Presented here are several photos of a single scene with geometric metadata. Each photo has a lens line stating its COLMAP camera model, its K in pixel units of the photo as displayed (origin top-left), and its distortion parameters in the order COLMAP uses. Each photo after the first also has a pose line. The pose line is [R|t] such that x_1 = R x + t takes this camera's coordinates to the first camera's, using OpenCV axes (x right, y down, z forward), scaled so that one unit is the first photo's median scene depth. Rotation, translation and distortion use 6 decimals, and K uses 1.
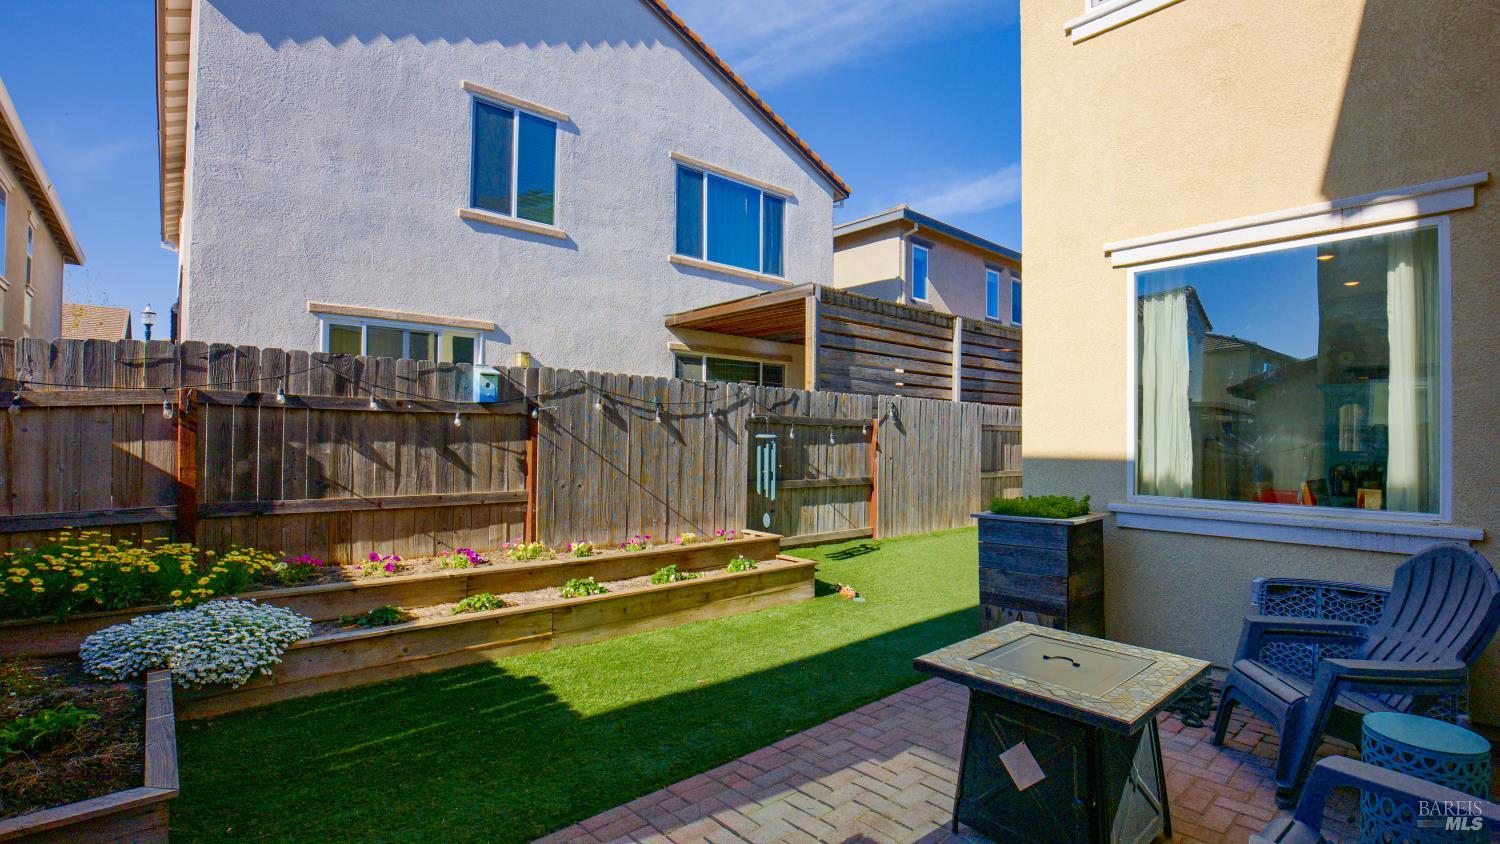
lens RADIAL K [[676.3, 0, 749.8], [0, 676.3, 426.9], [0, 0, 1]] dist [0.008801, -0.006767]
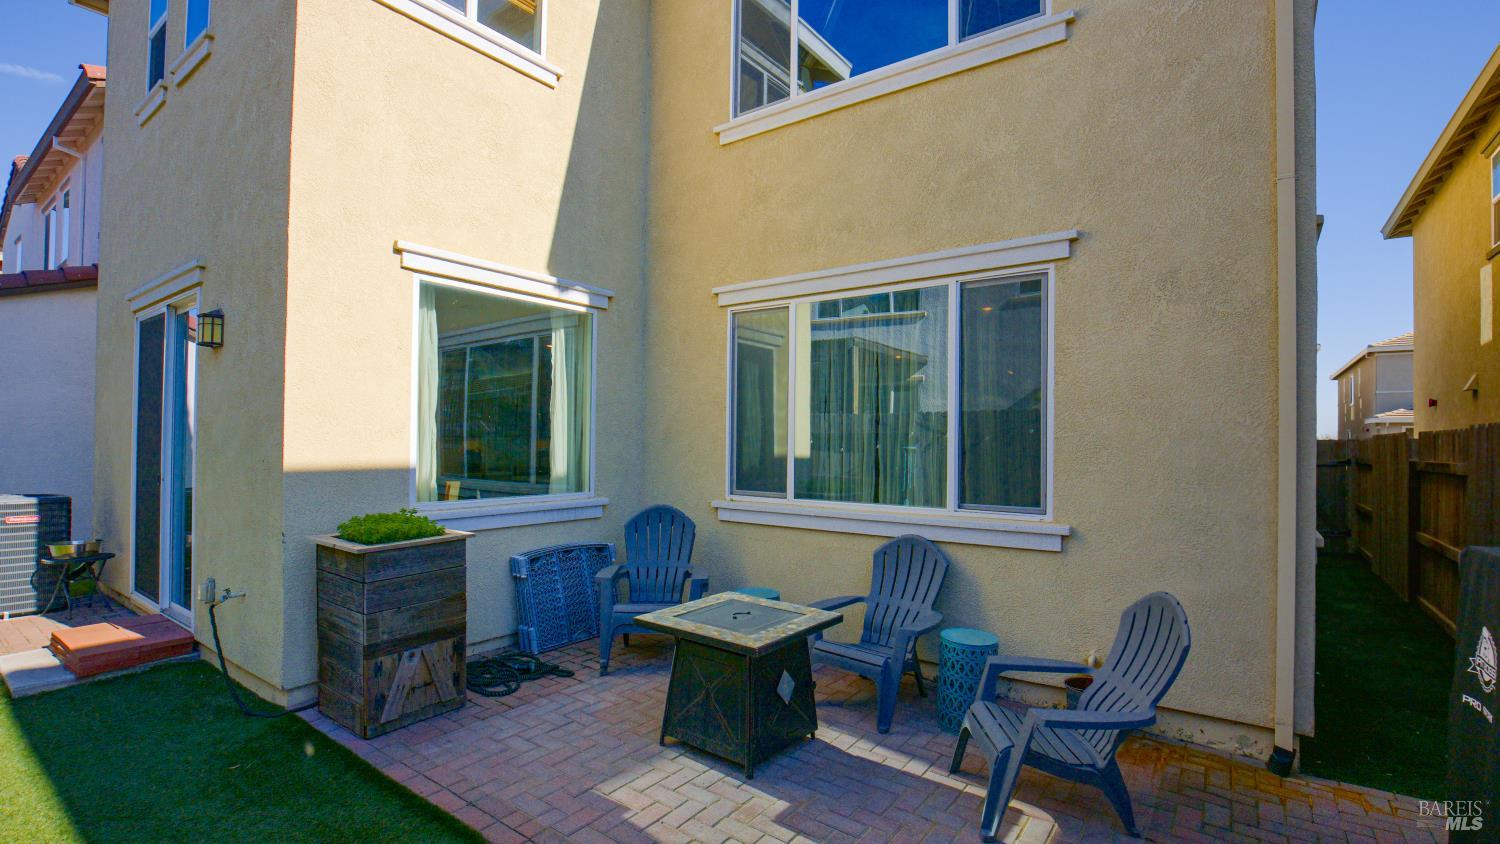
lens RADIAL K [[696.8, 0, 753.5], [0, 696.8, 435.1], [0, 0, 1]] dist [-0.000842, -0.000397]
pose [[-0.197586, -0.002935, 0.980281, -0.724290], [-0.024276, 0.999703, -0.001900, -0.014376], [-0.979985, -0.024173, -0.197599, 0.983812]]
